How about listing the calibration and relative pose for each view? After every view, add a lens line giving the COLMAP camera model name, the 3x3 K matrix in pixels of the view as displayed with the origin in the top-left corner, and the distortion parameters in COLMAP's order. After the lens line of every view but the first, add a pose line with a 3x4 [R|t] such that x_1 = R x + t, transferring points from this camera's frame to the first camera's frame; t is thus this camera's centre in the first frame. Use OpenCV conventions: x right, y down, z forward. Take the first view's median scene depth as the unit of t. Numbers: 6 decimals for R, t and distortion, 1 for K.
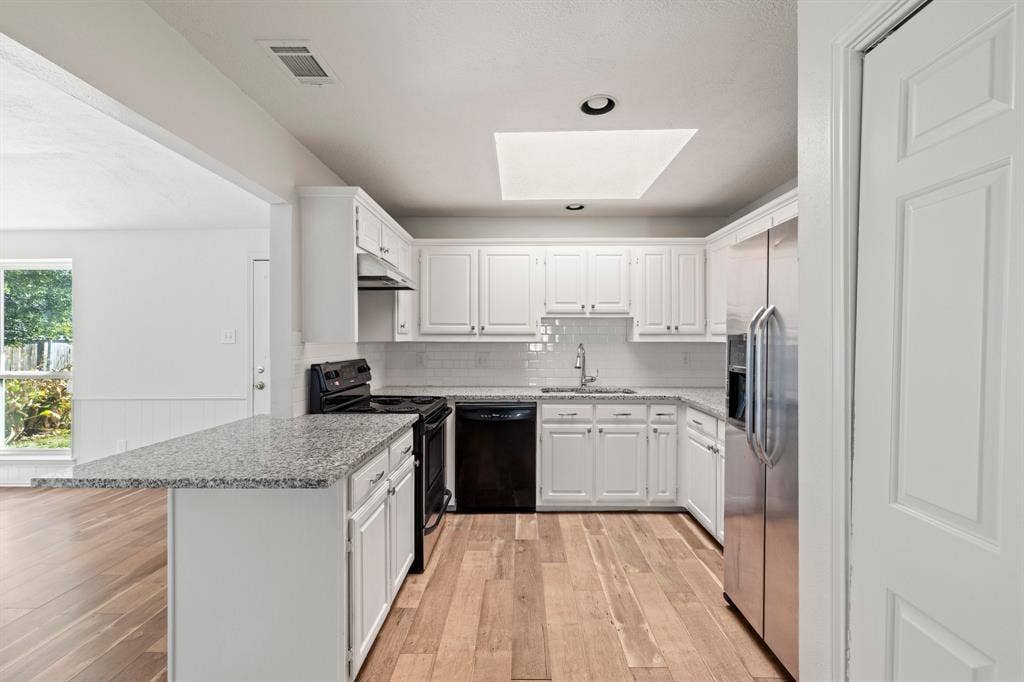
lens RADIAL K [[447.5, 0, 515.1], [0, 447.5, 341.5], [0, 0, 1]] dist [-0.004337, 0.000736]
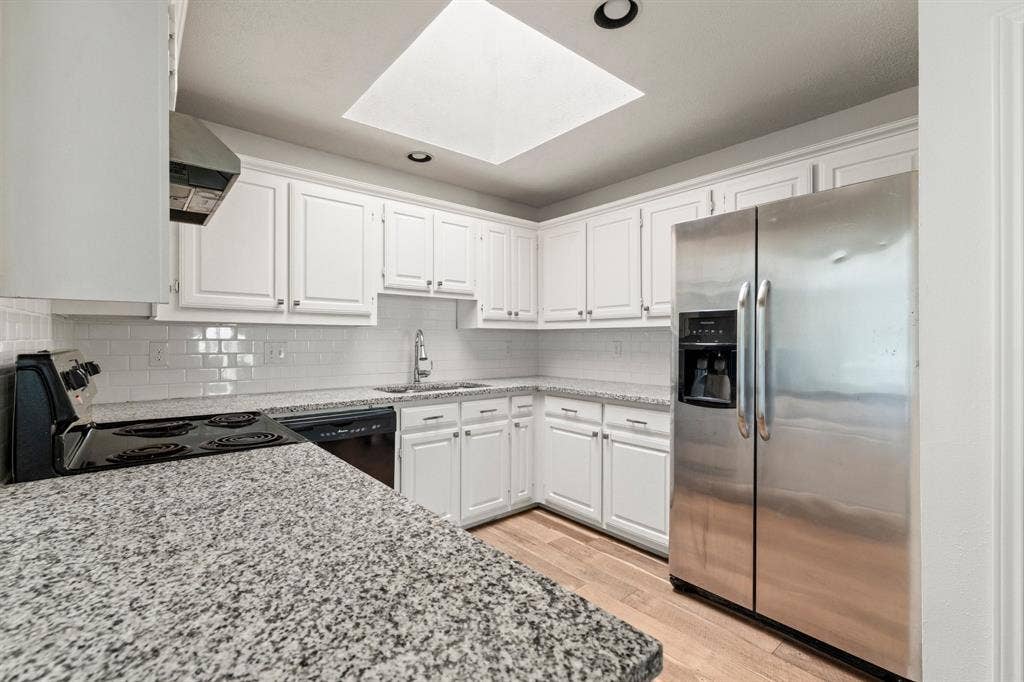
lens RADIAL K [[447.5, 0, 502.3], [0, 447.5, 341.1], [0, 0, 1]] dist [-0.004337, 0.000736]
pose [[0.764060, -0.000532, 0.645144, -0.290398], [0.001378, 0.999999, -0.000806, 0.029847], [-0.645143, 0.001505, 0.764060, 0.324931]]
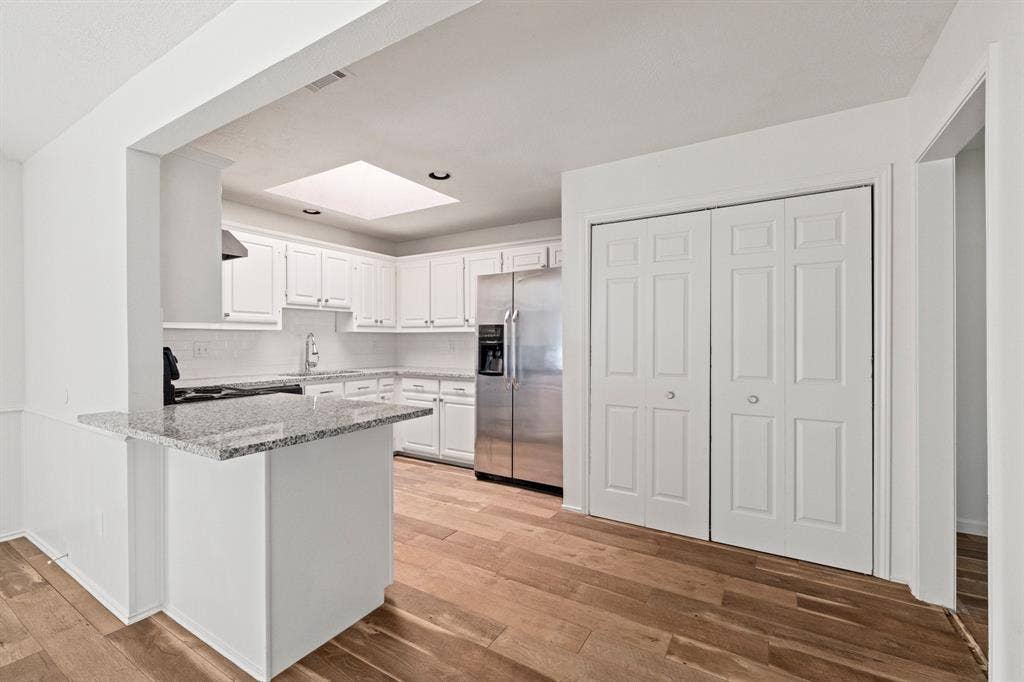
lens RADIAL K [[447.5, 0, 503.8], [0, 447.5, 342.9], [0, 0, 1]] dist [-0.004337, 0.000736]
pose [[0.517694, -0.005310, 0.855549, -0.635855], [0.004147, 0.999985, 0.003697, 0.031681], [-0.855556, 0.001634, 0.517708, -0.000305]]
